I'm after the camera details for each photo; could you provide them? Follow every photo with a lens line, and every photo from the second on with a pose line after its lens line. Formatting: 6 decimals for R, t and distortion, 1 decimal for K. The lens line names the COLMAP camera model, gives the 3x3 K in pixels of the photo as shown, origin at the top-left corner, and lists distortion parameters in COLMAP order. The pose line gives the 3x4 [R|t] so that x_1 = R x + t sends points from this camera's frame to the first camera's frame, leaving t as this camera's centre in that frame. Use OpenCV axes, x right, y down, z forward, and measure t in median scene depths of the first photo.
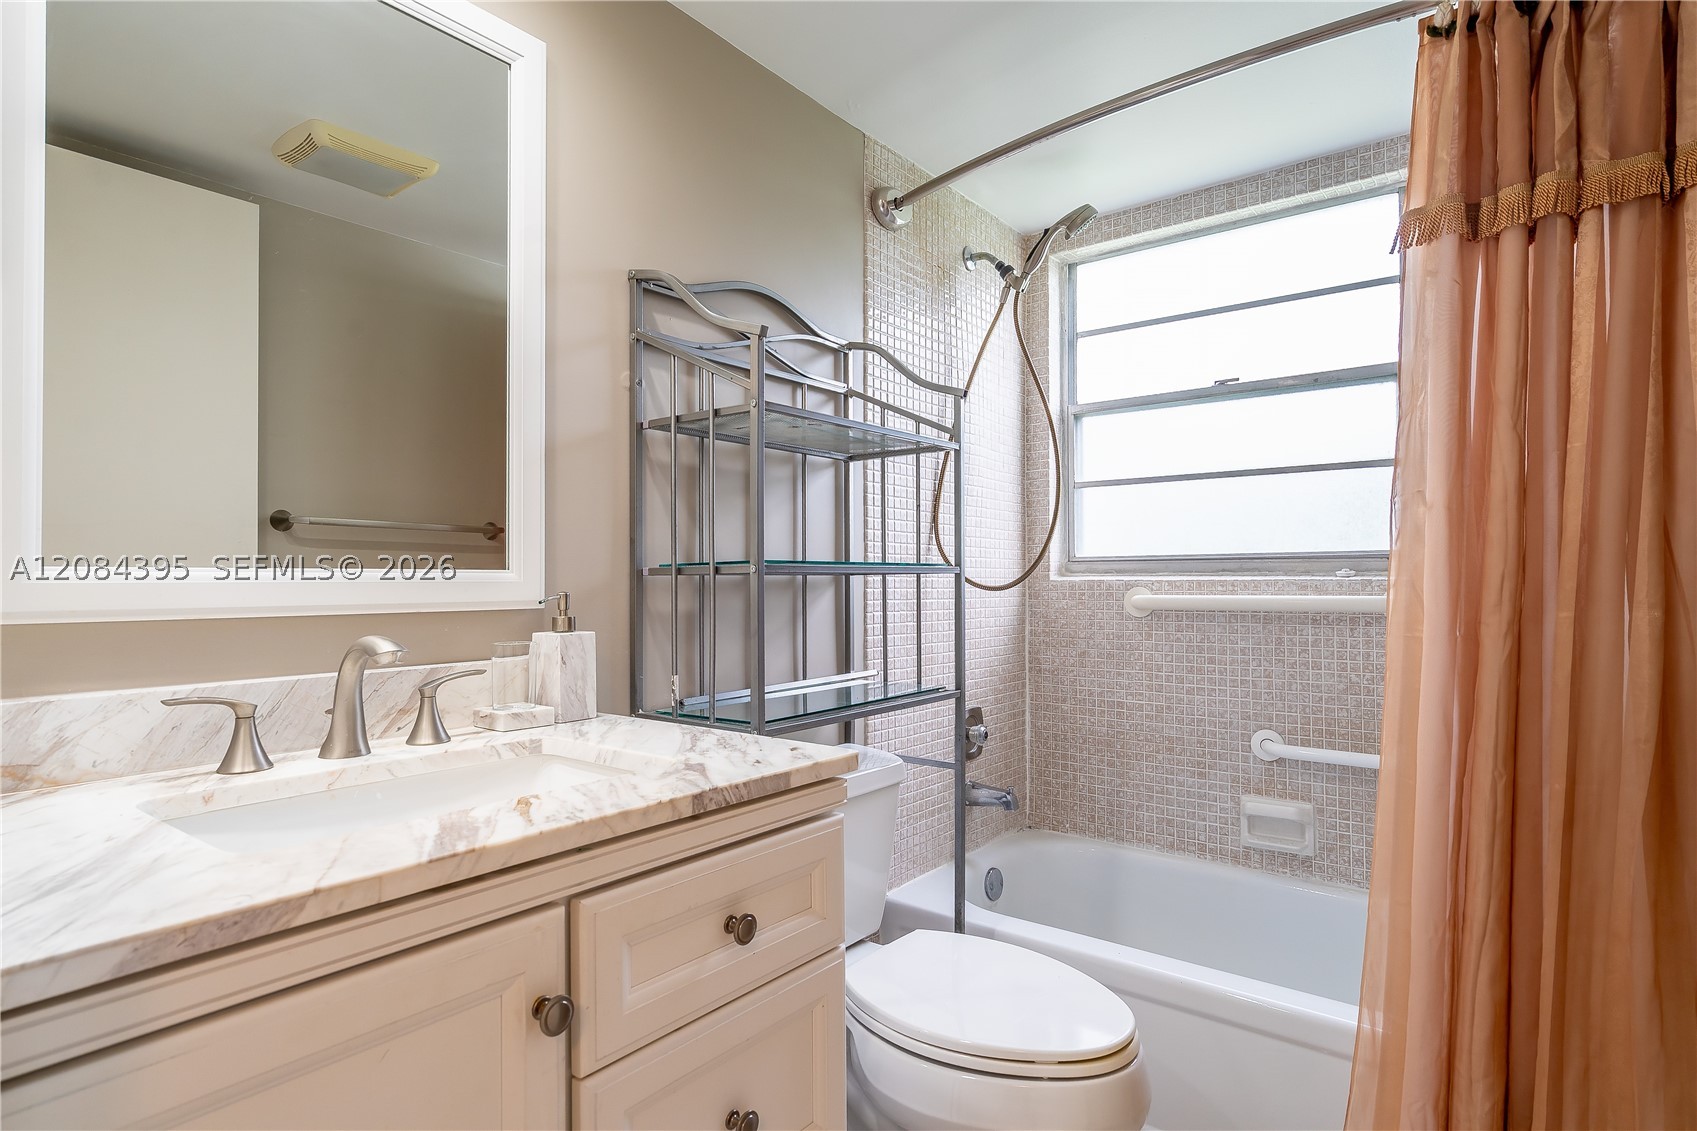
lens RADIAL K [[875.6, 0, 848.5], [0, 875.6, 565.5], [0, 0, 1]] dist [-0.020144, 0.001009]
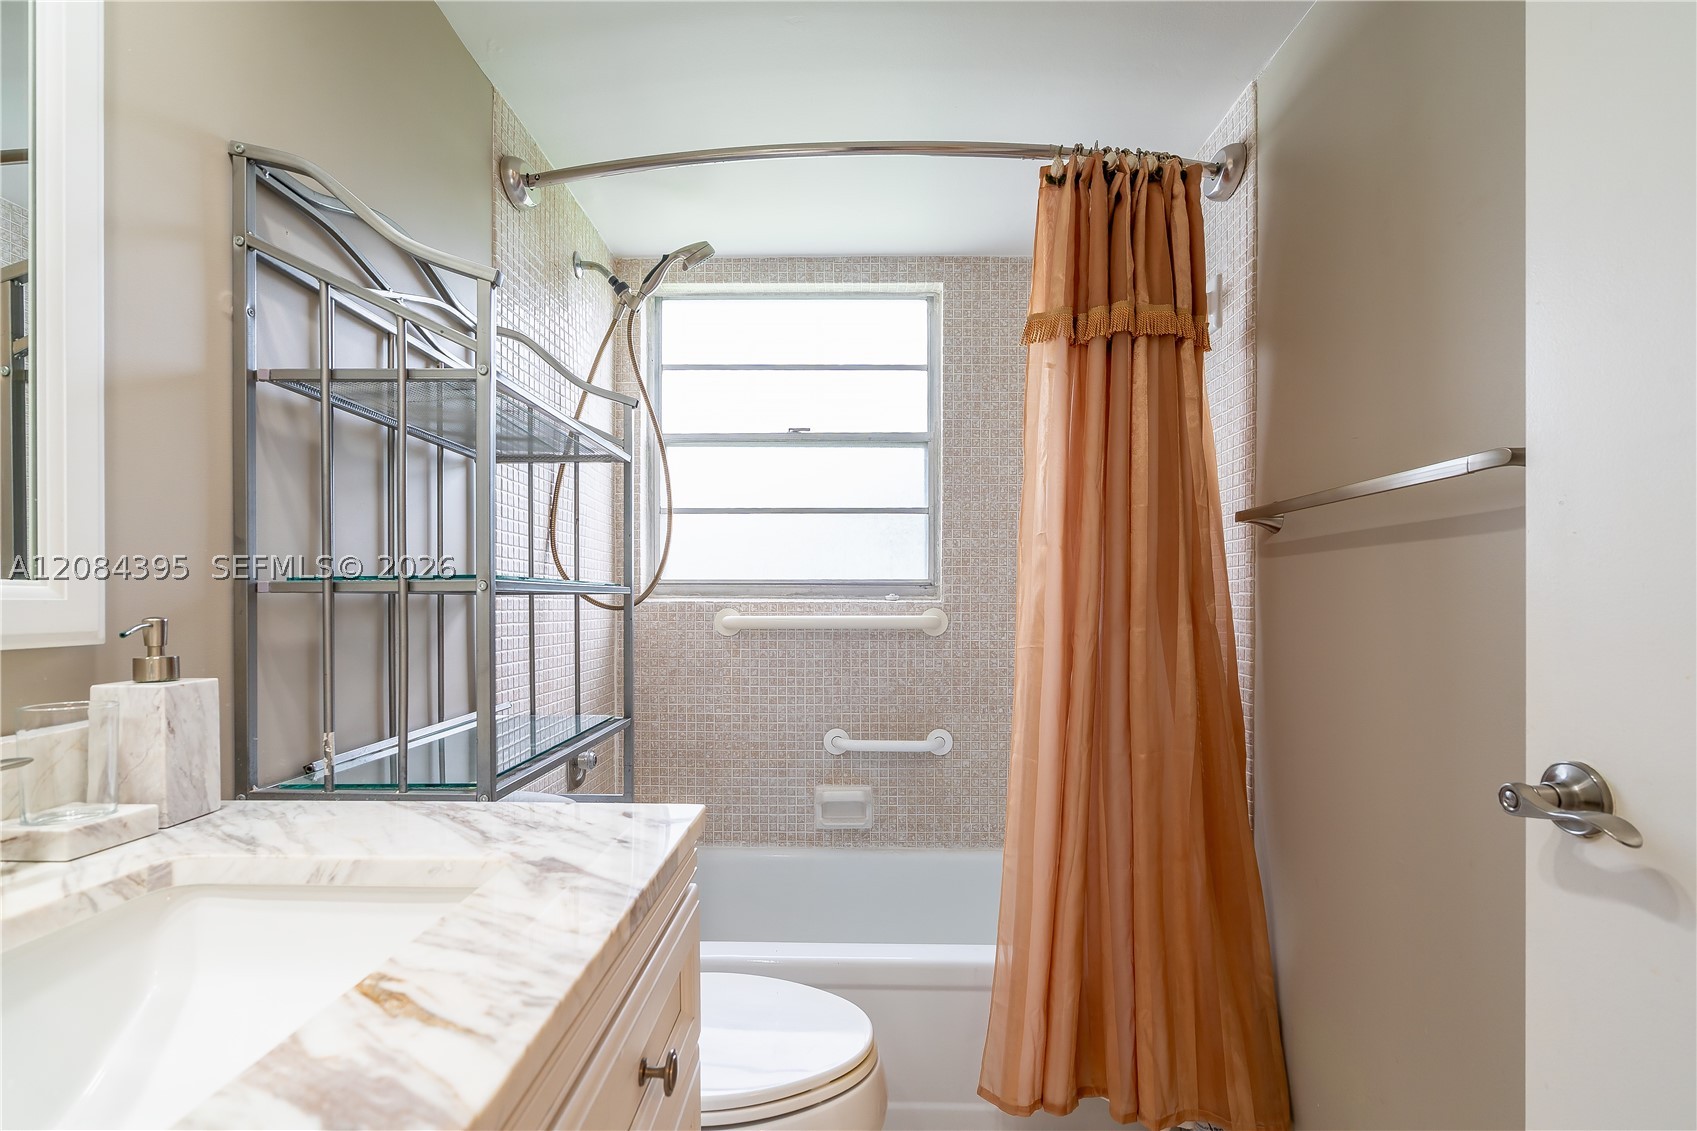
lens RADIAL K [[778.2, 0, 849.3], [0, 778.2, 603.5], [0, 0, 1]] dist [-0.022082, 0.001430]
pose [[0.790440, 0.003605, 0.612529, -0.164384], [-0.015219, 0.999790, 0.013754, 0.003317], [-0.612351, -0.020194, 0.790328, 0.162243]]
